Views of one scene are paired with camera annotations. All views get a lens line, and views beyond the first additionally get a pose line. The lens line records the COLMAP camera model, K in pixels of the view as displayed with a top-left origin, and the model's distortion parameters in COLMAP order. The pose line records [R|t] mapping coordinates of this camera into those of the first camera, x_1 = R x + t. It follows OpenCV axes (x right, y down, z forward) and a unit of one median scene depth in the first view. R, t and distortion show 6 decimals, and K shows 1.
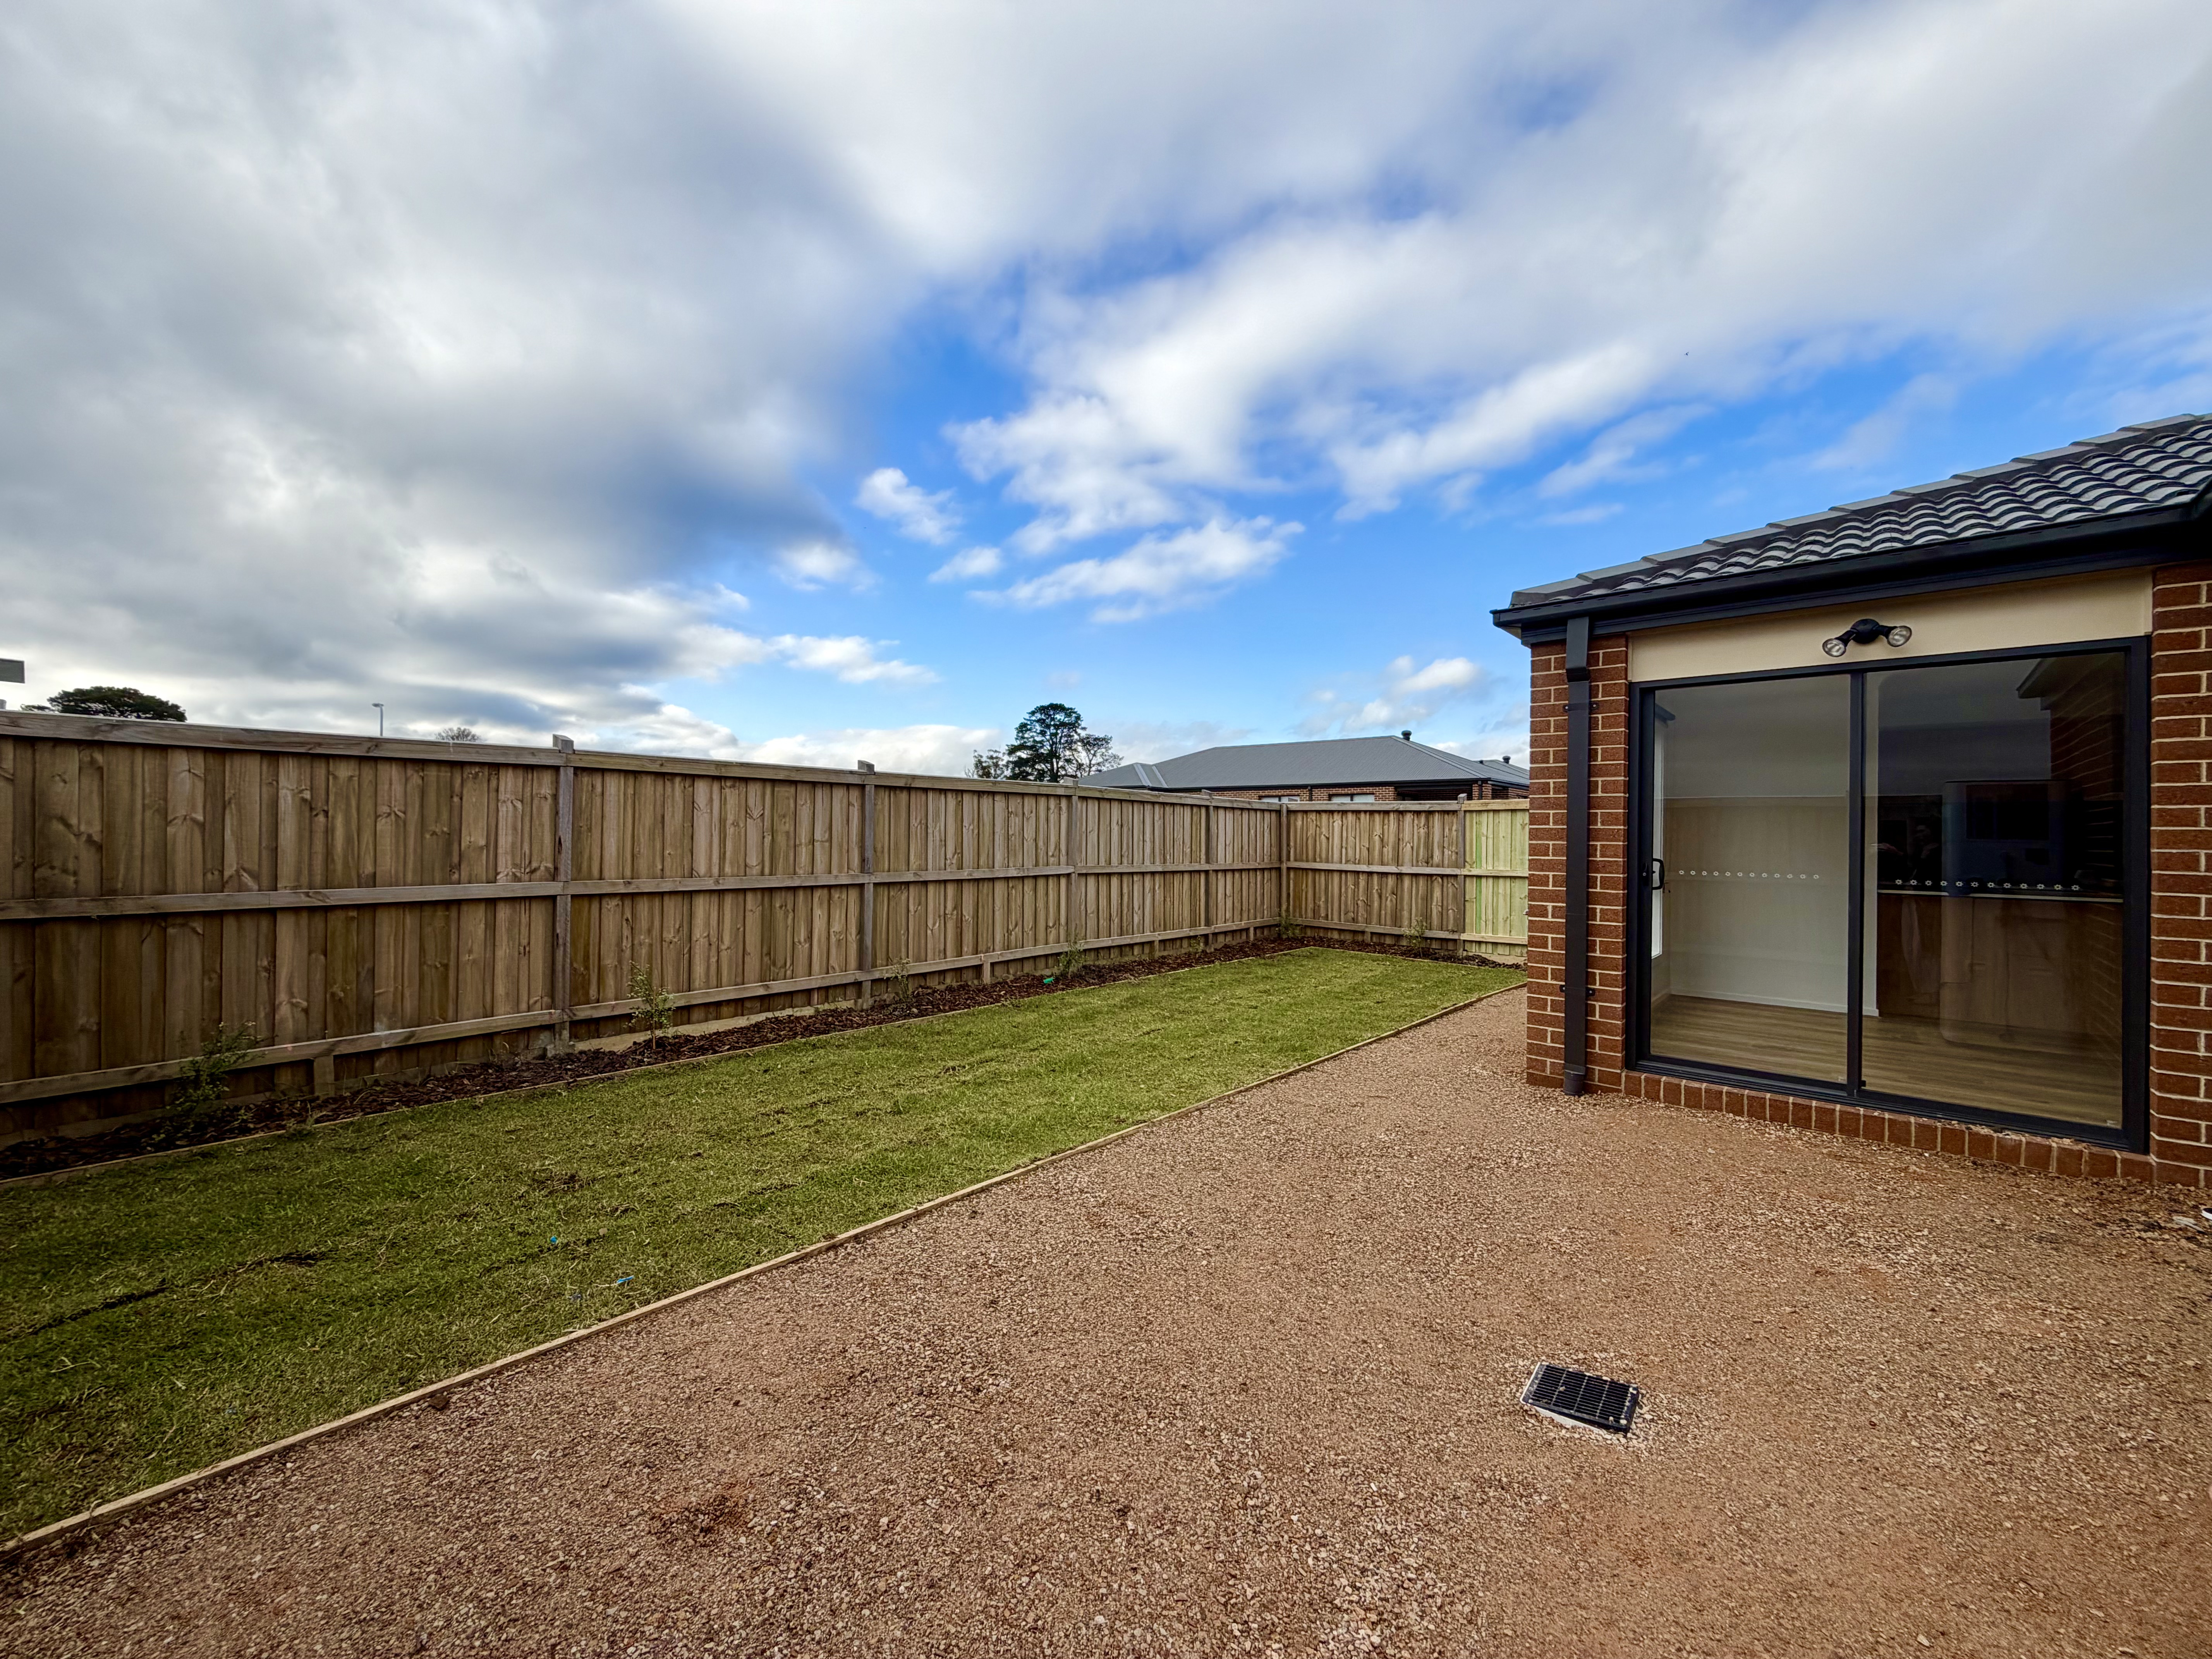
lens RADIAL K [[881.3, 0, 1101.0], [0, 881.3, 828.5], [0, 0, 1]] dist [0.000351, -0.000385]
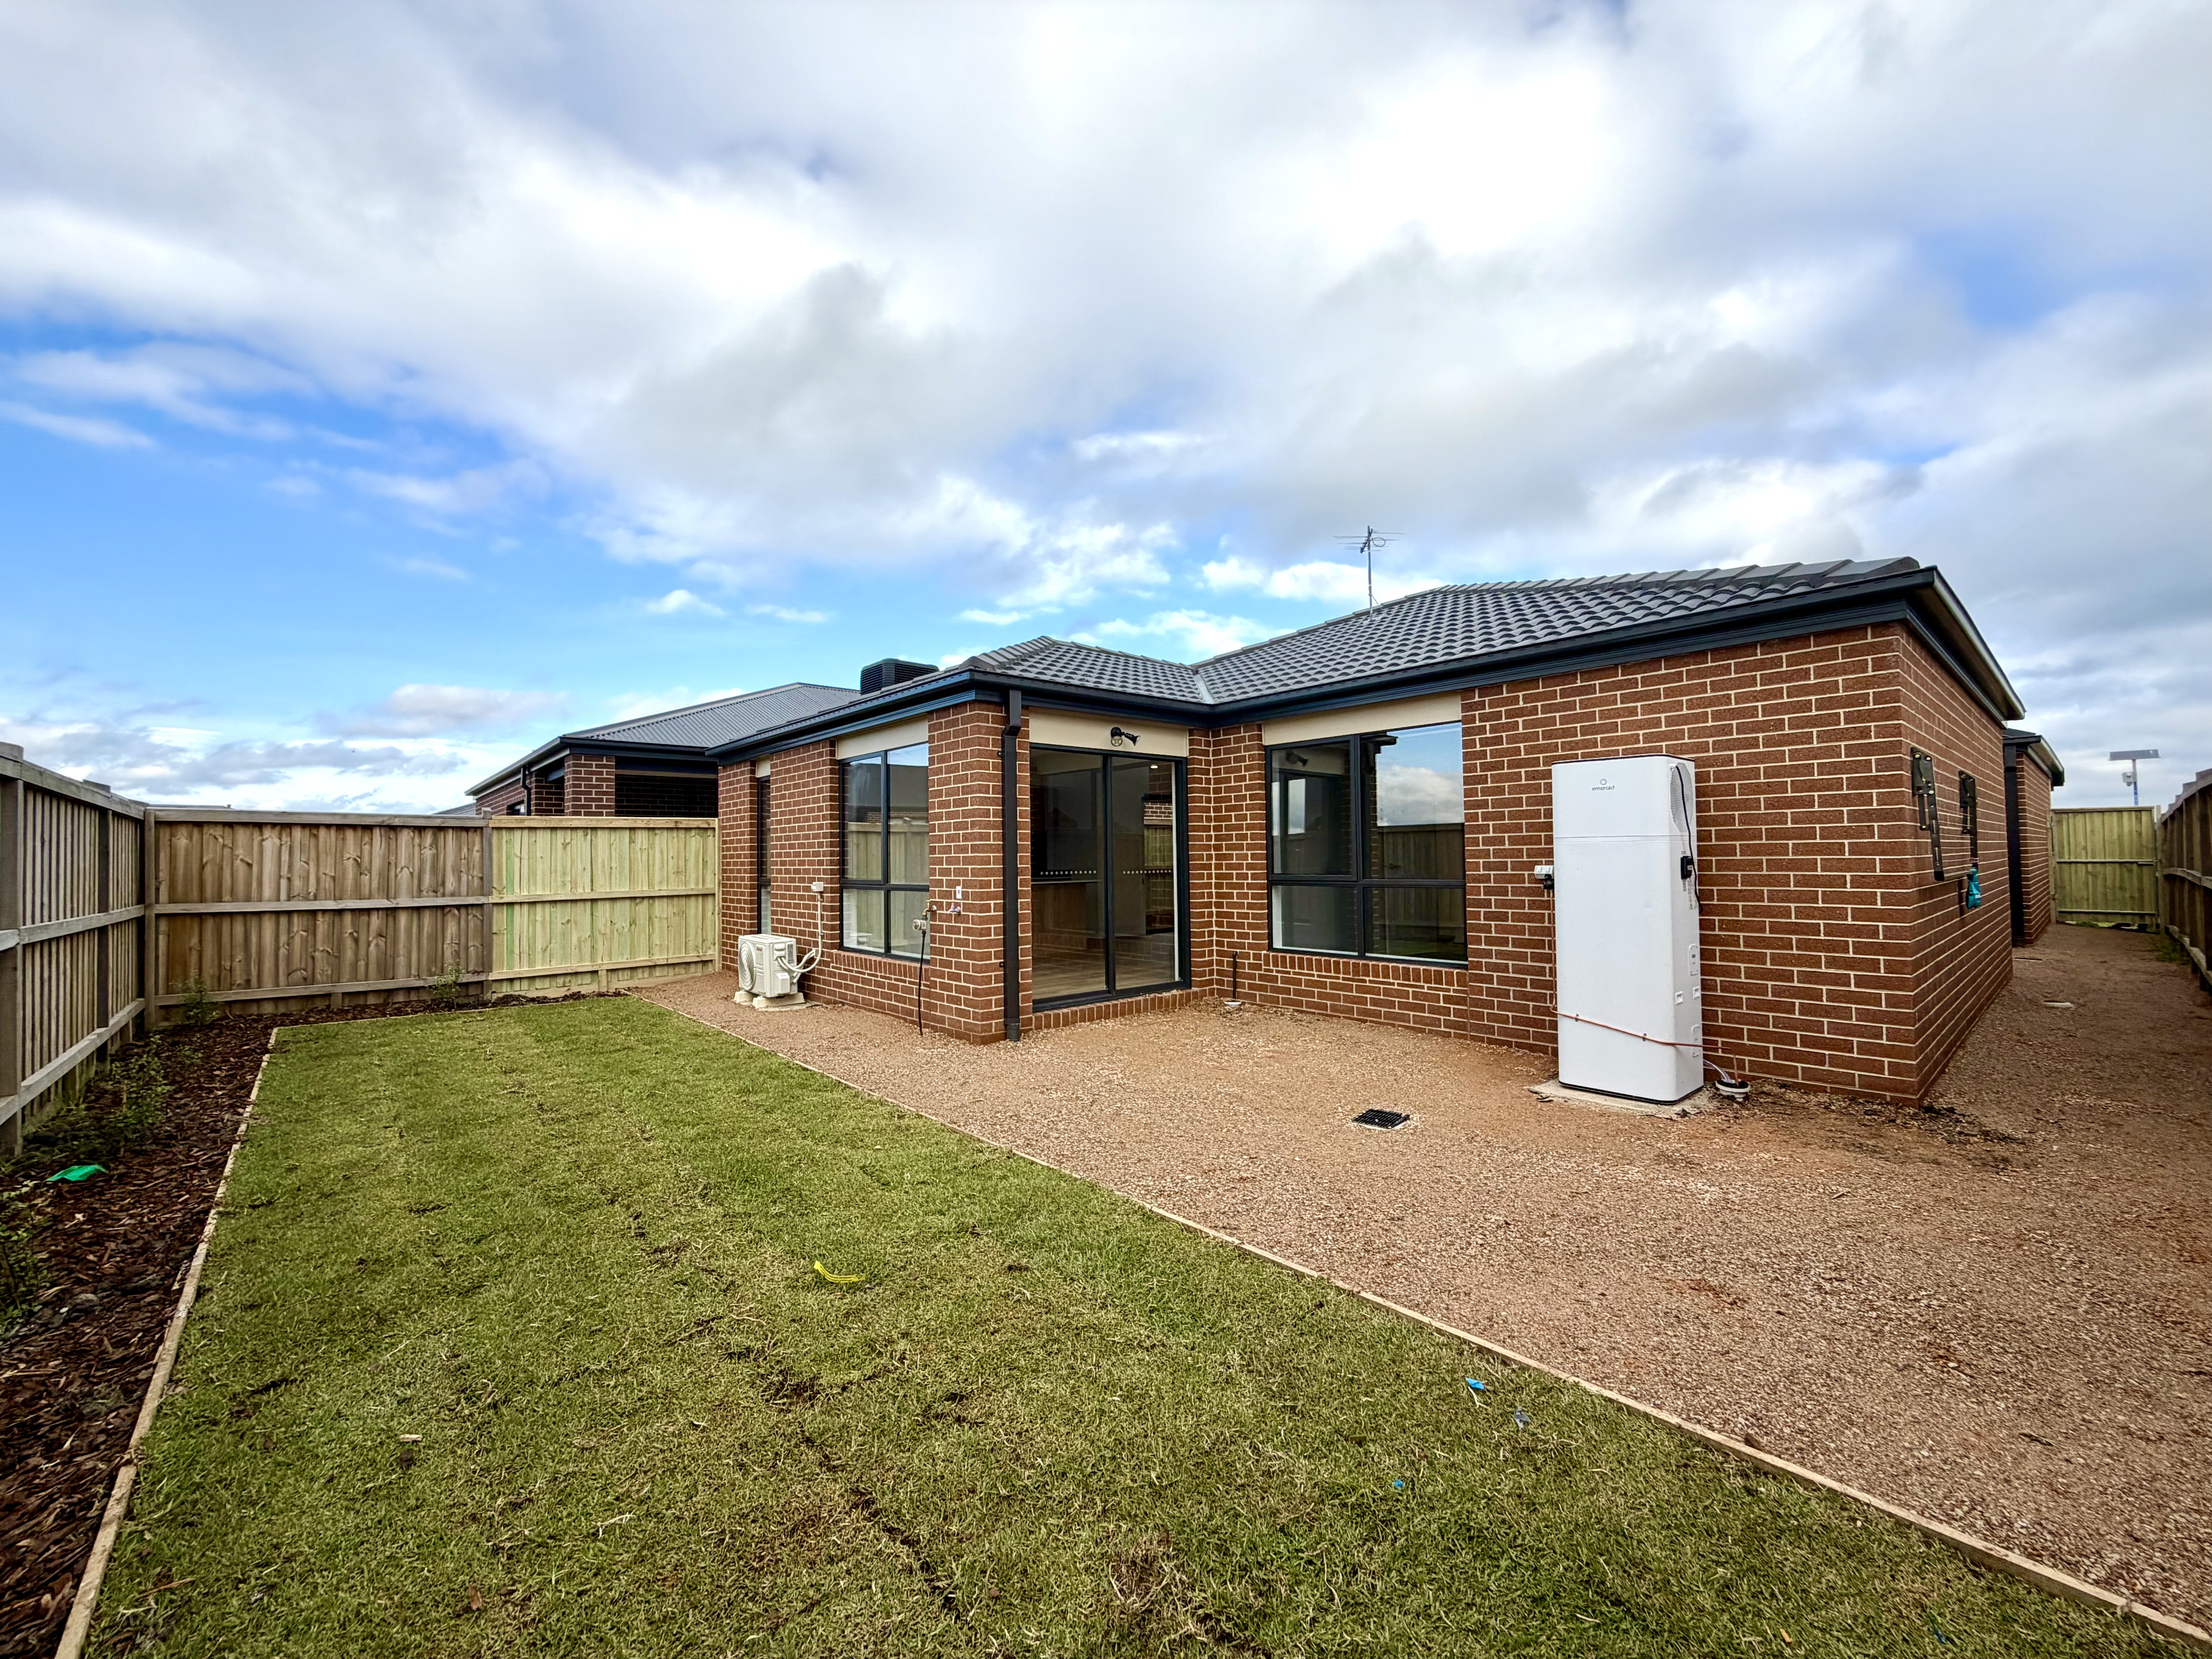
lens RADIAL K [[881.3, 0, 1101.0], [0, 881.3, 828.5], [0, 0, 1]] dist [0.000351, -0.000385]
pose [[0.127478, 0.016350, 0.991707, -0.312031], [0.007746, 0.999817, -0.017479, 0.000122], [-0.991811, 0.009910, 0.127328, 0.272704]]
